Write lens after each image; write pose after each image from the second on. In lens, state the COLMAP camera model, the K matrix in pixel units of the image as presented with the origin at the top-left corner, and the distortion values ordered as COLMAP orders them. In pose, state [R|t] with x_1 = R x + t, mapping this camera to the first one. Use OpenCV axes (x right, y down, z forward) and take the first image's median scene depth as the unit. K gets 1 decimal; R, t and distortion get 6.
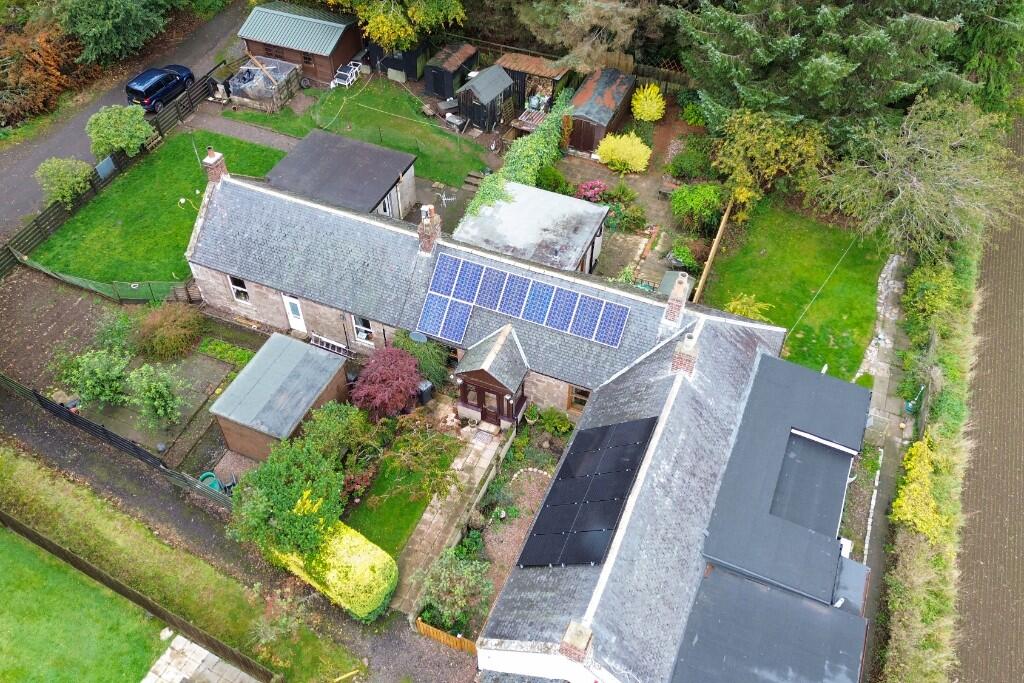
lens RADIAL K [[840.8, 0, 520.5], [0, 840.8, 338.4], [0, 0, 1]] dist [0.075192, -0.094882]
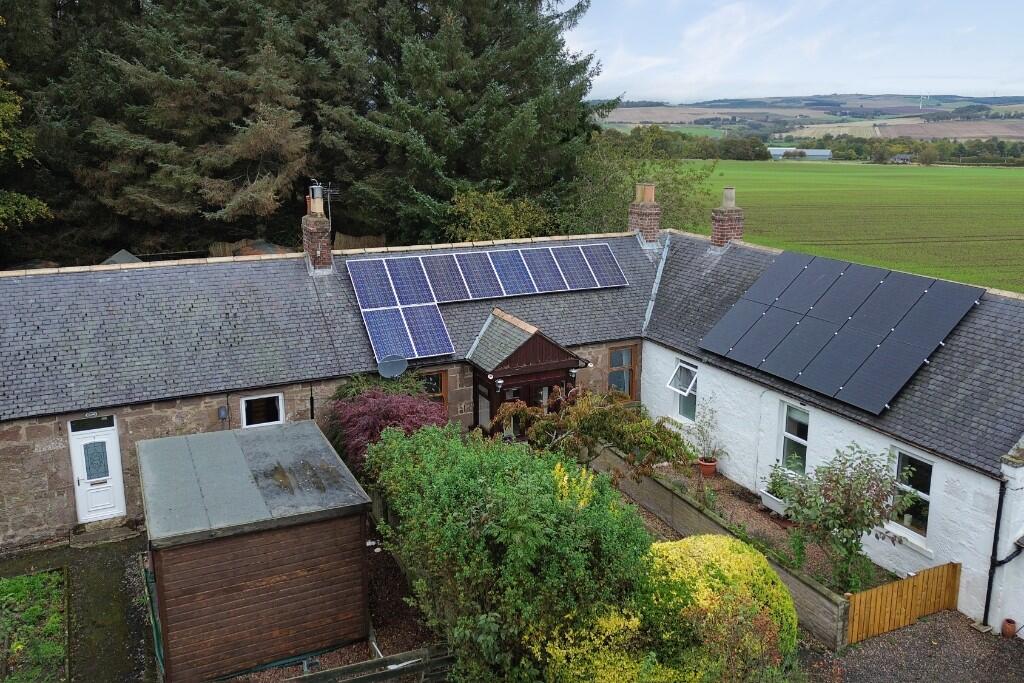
lens RADIAL K [[840.8, 0, 520.5], [0, 840.8, 338.4], [0, 0, 1]] dist [0.075192, -0.094882]
pose [[0.662690, -0.194543, 0.723184, -0.451208], [0.558283, 0.771983, -0.303912, 0.198448], [-0.499161, 0.605141, 0.620196, 0.536806]]
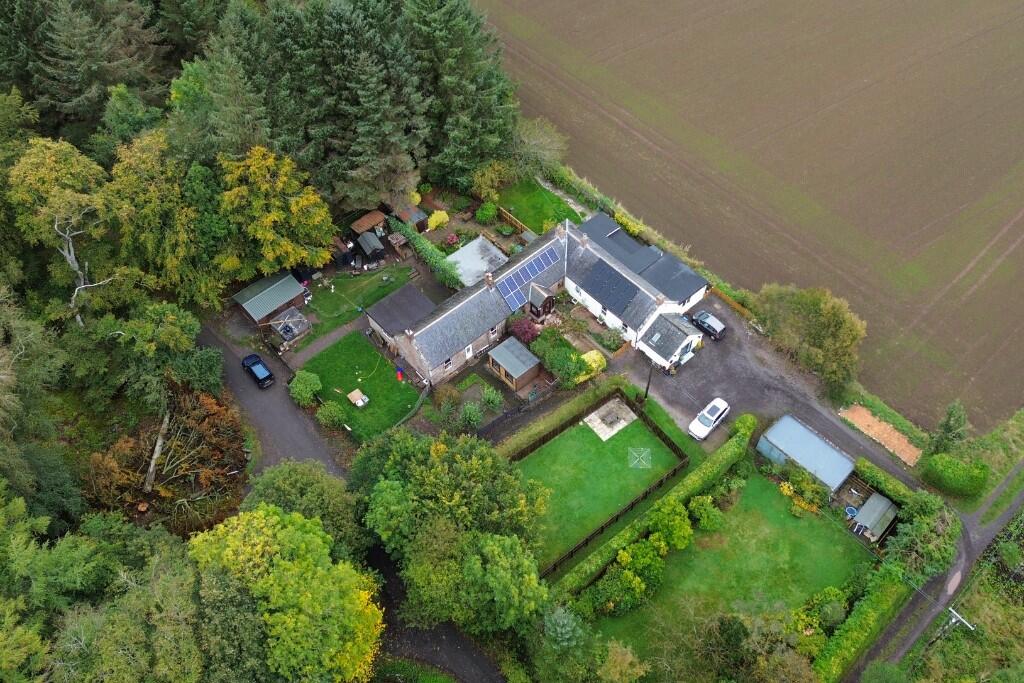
lens RADIAL K [[840.8, 0, 520.5], [0, 840.8, 338.4], [0, 0, 1]] dist [0.075192, -0.094882]
pose [[0.429280, -0.725807, 0.537515, -1.461393], [0.679151, 0.651732, 0.337638, -0.757698], [-0.595376, 0.220112, 0.772708, -0.924628]]
